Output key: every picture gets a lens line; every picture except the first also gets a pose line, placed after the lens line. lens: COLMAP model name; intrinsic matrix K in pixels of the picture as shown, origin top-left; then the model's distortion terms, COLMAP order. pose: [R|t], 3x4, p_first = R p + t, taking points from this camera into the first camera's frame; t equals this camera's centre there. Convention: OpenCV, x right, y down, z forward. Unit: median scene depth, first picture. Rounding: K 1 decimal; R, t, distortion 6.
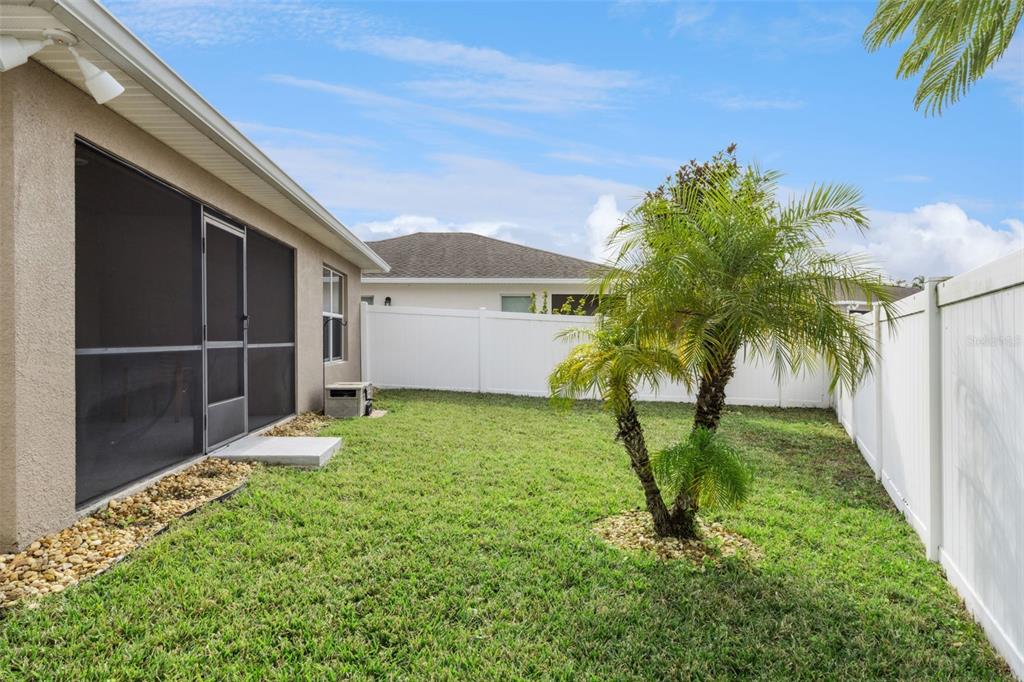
lens RADIAL K [[581.3, 0, 513.7], [0, 581.3, 335.9], [0, 0, 1]] dist [0.003284, 0.001484]
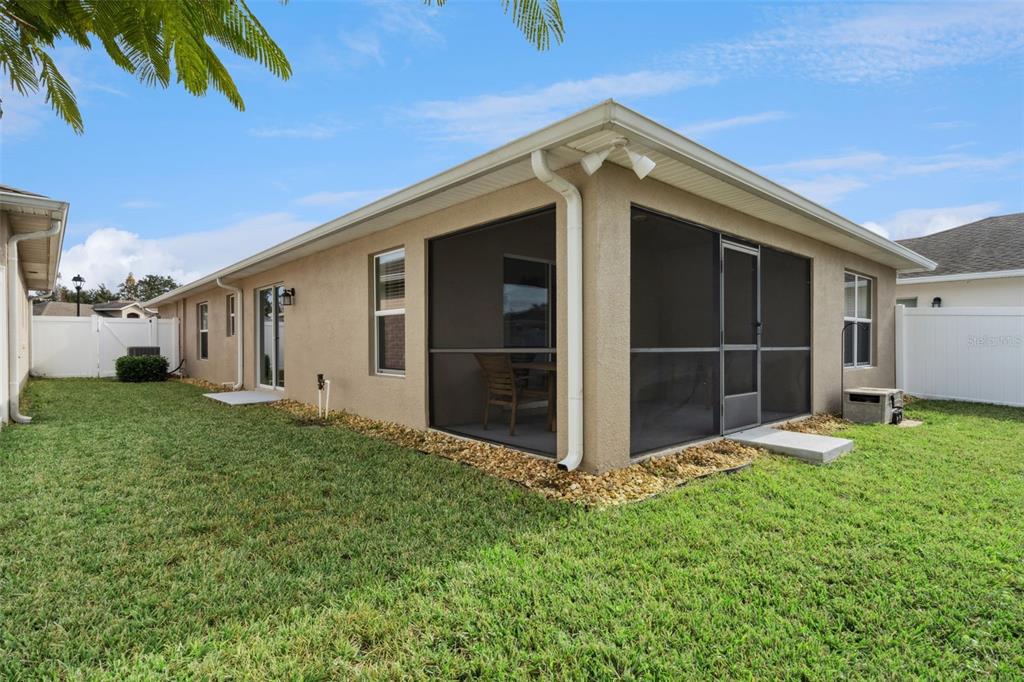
lens RADIAL K [[524.5, 0, 512.0], [0, 524.5, 341.0], [0, 0, 1]] dist [-0.001886, 0.000039]
pose [[0.613063, -0.004296, -0.790023, 0.099405], [0.002455, 0.999991, -0.003533, 0.006839], [0.790030, 0.000227, 0.613068, -0.042974]]
